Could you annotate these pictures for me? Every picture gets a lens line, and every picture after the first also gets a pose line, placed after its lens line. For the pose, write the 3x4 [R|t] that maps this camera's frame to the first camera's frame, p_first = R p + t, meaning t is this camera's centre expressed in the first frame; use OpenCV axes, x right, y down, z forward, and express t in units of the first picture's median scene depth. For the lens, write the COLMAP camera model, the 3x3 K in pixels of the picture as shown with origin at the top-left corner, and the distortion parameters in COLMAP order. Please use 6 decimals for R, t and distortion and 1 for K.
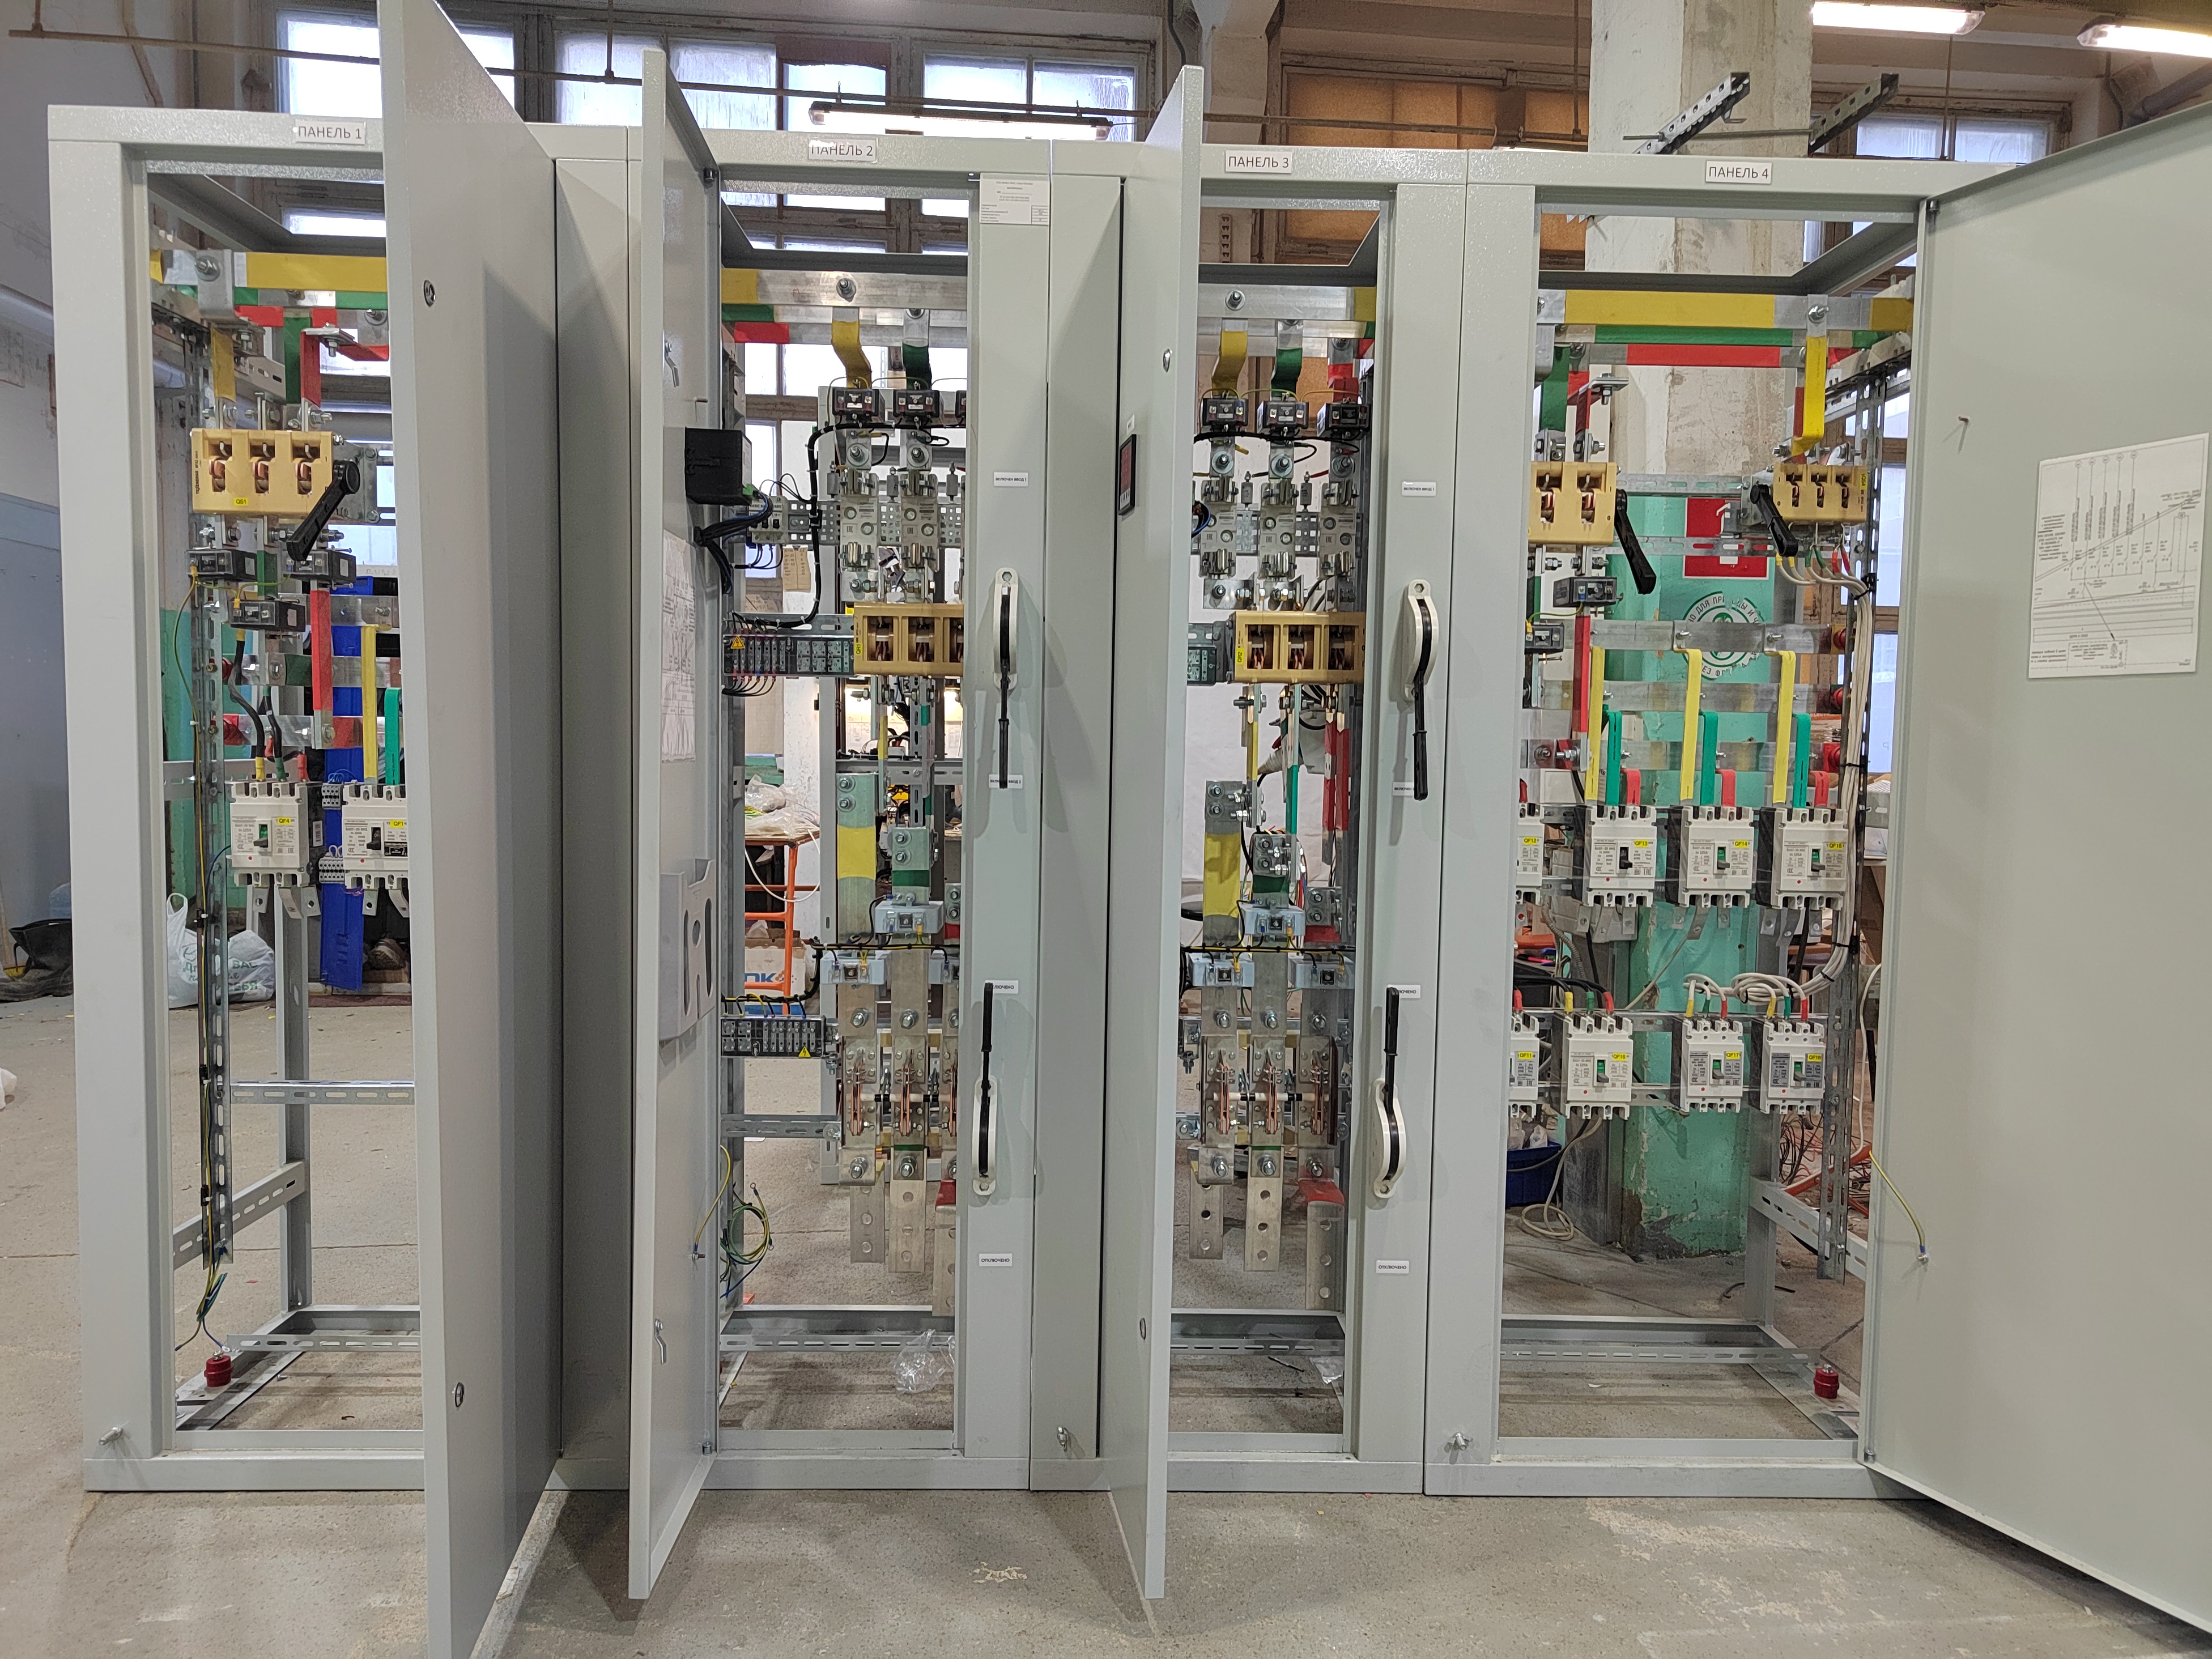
lens RADIAL K [[1476.1, 0, 1118.6], [0, 1476.1, 819.8], [0, 0, 1]] dist [0.034064, -0.029051]
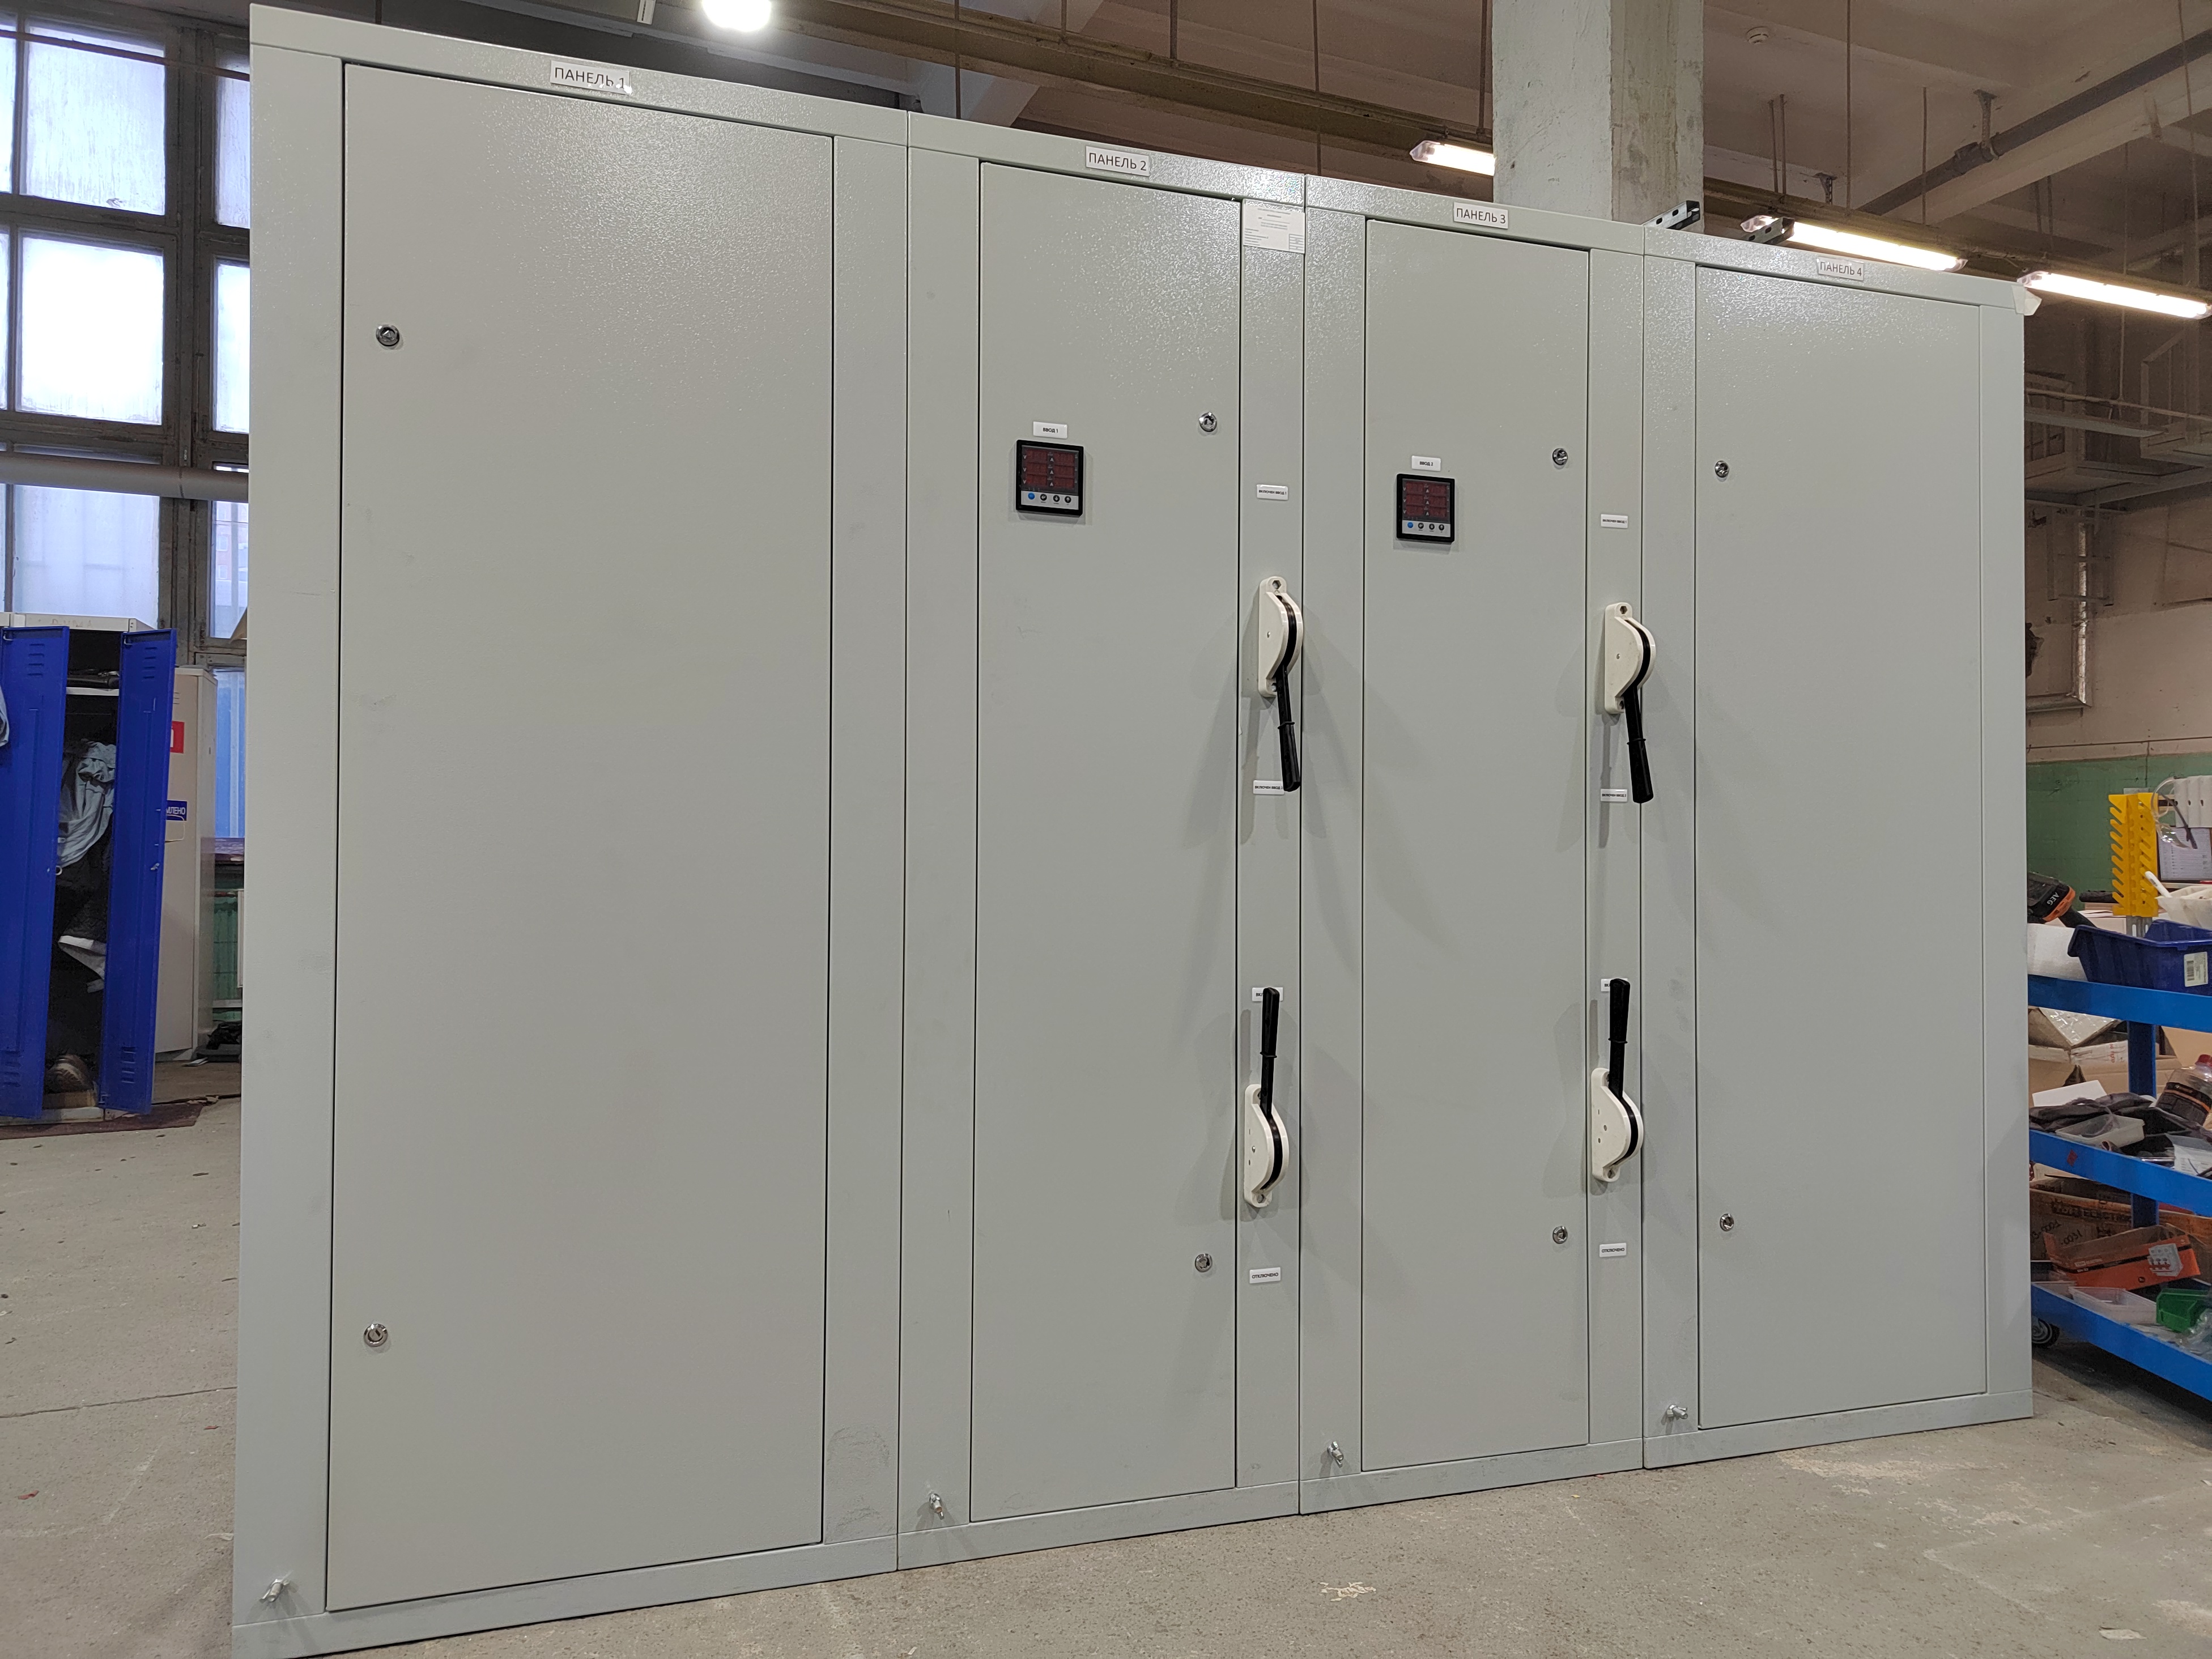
lens RADIAL K [[1476.1, 0, 1116.0], [0, 1476.1, 820.8], [0, 0, 1]] dist [0.034064, -0.029051]
pose [[0.961528, -0.006465, 0.274631, -0.447808], [0.026277, 0.997303, -0.068524, 0.061823], [-0.273448, 0.073104, 0.959105, 0.064187]]
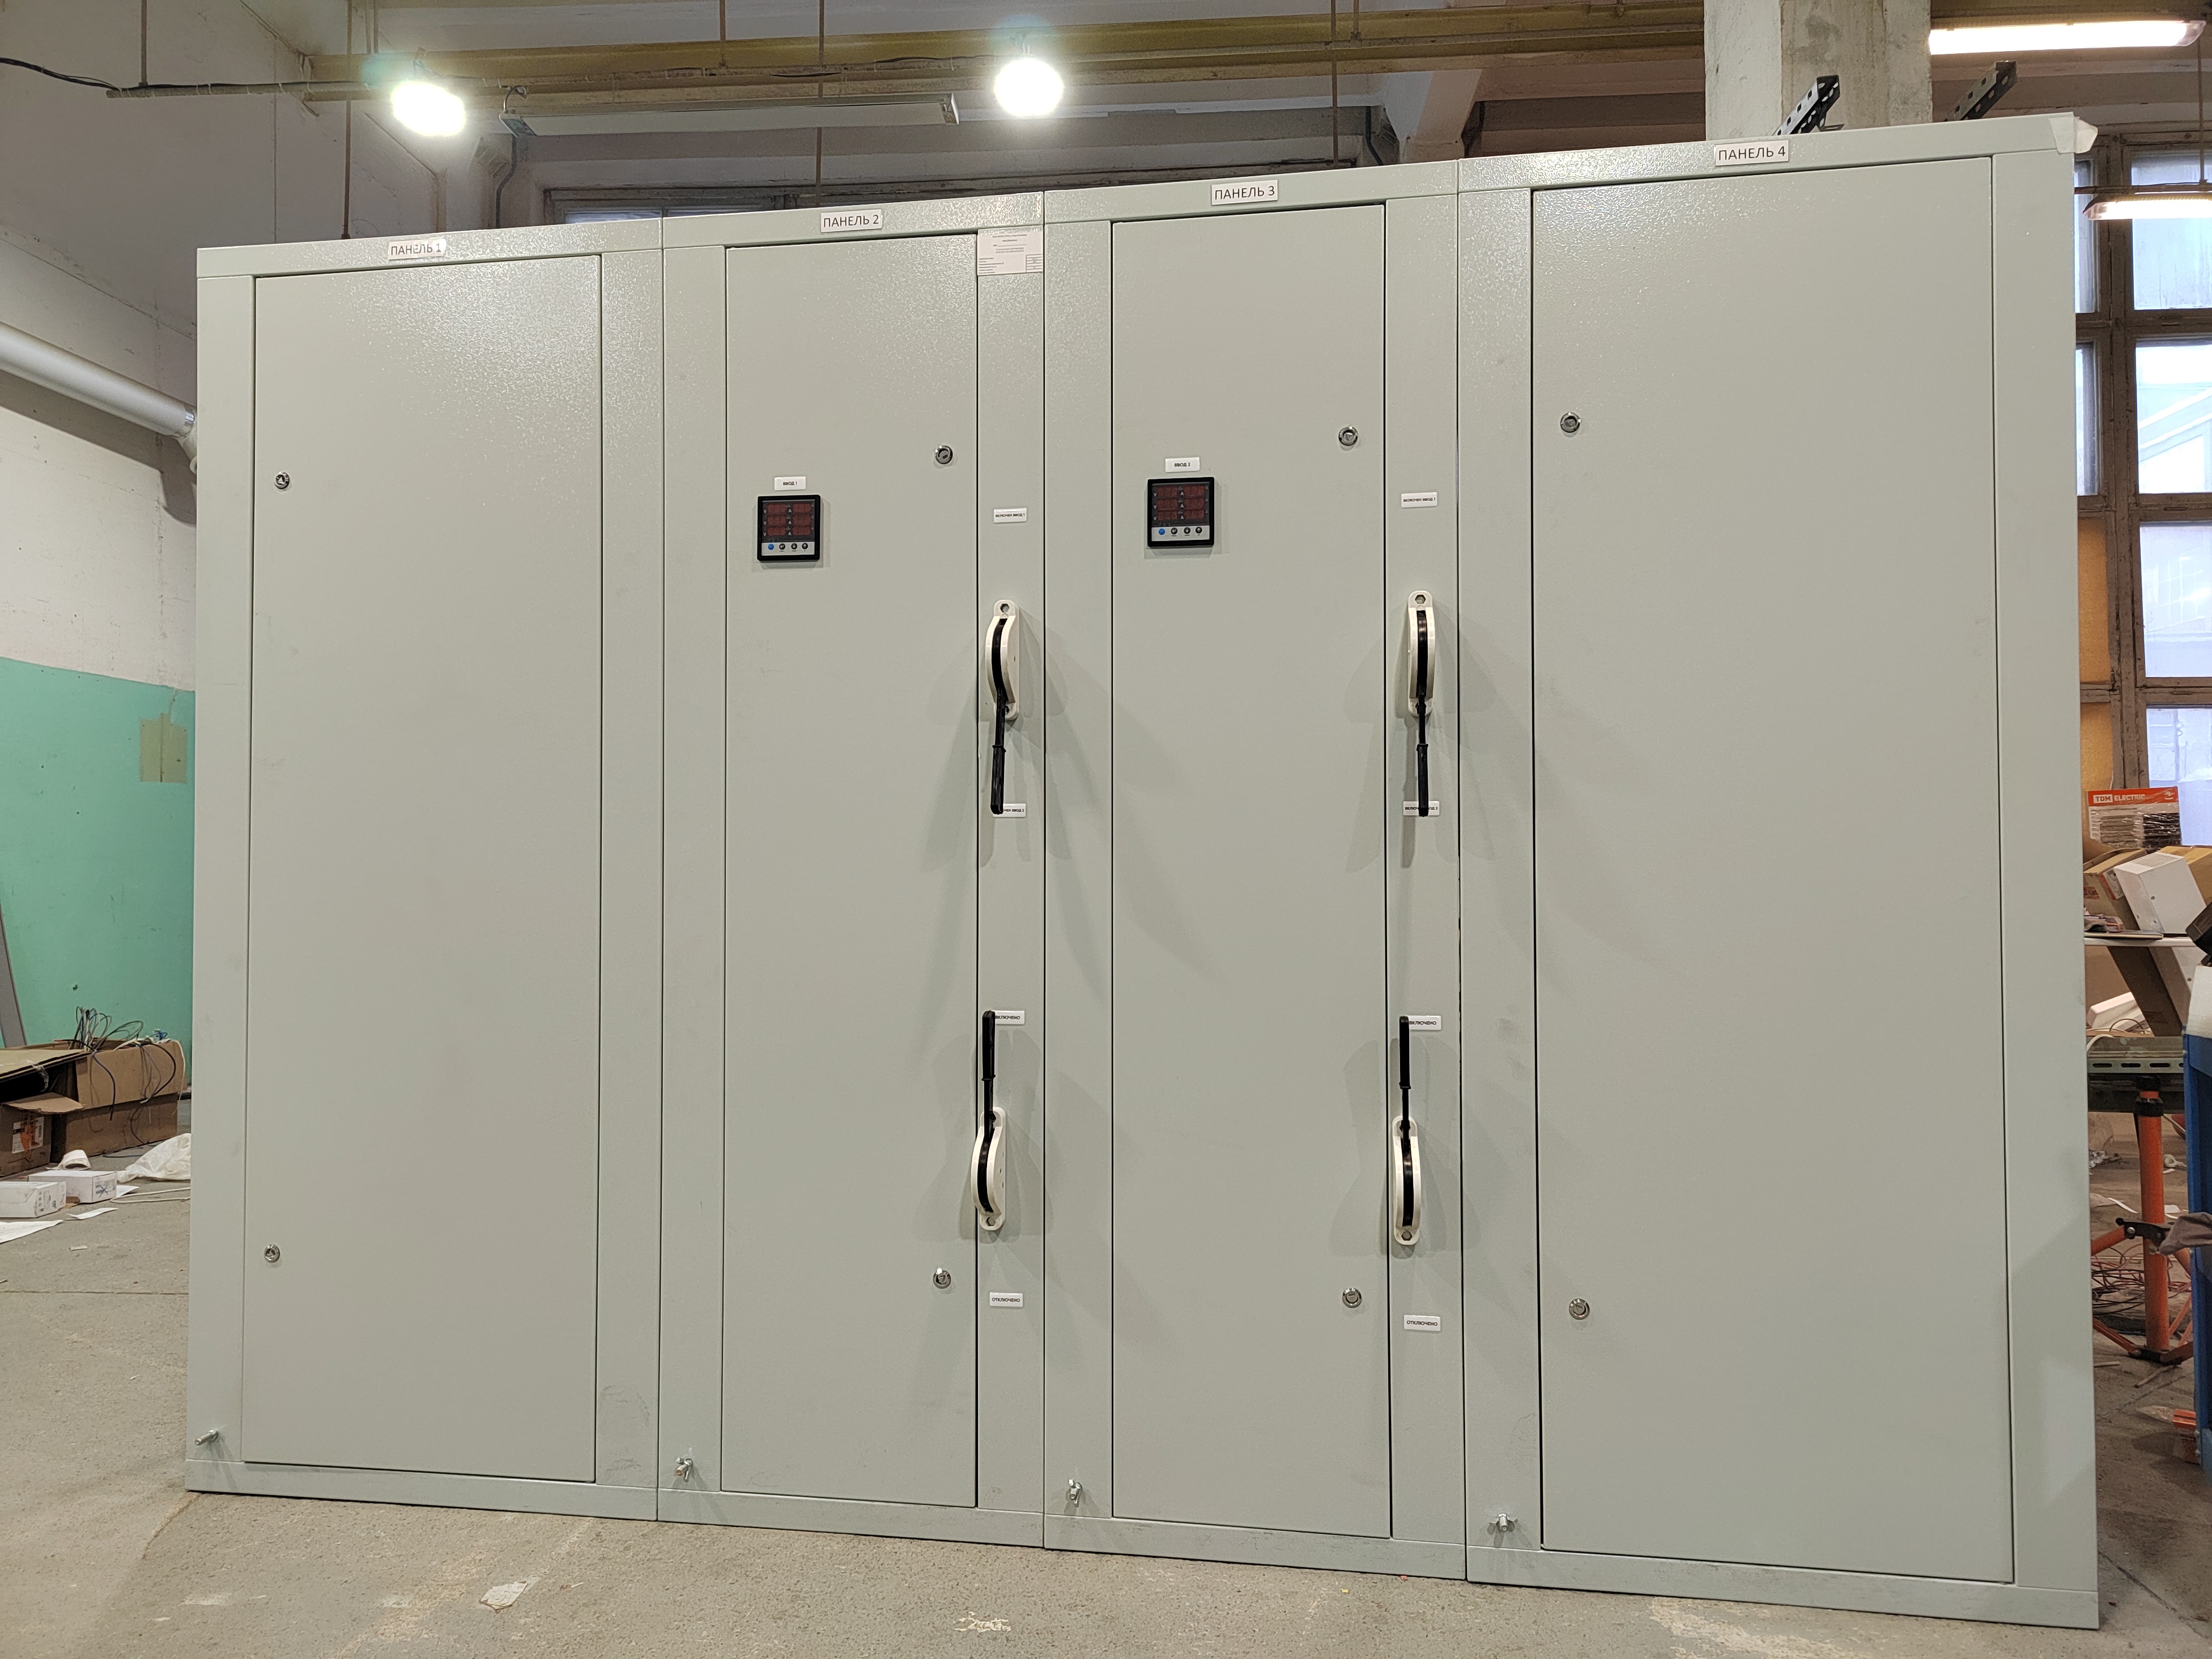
lens RADIAL K [[1476.1, 0, 1120.3], [0, 1476.1, 817.2], [0, 0, 1]] dist [0.034064, -0.029051]
pose [[0.983092, -0.024953, -0.181406, 0.178155], [0.009485, 0.996281, -0.085637, 0.064542], [0.182868, 0.082469, 0.979672, 0.028177]]
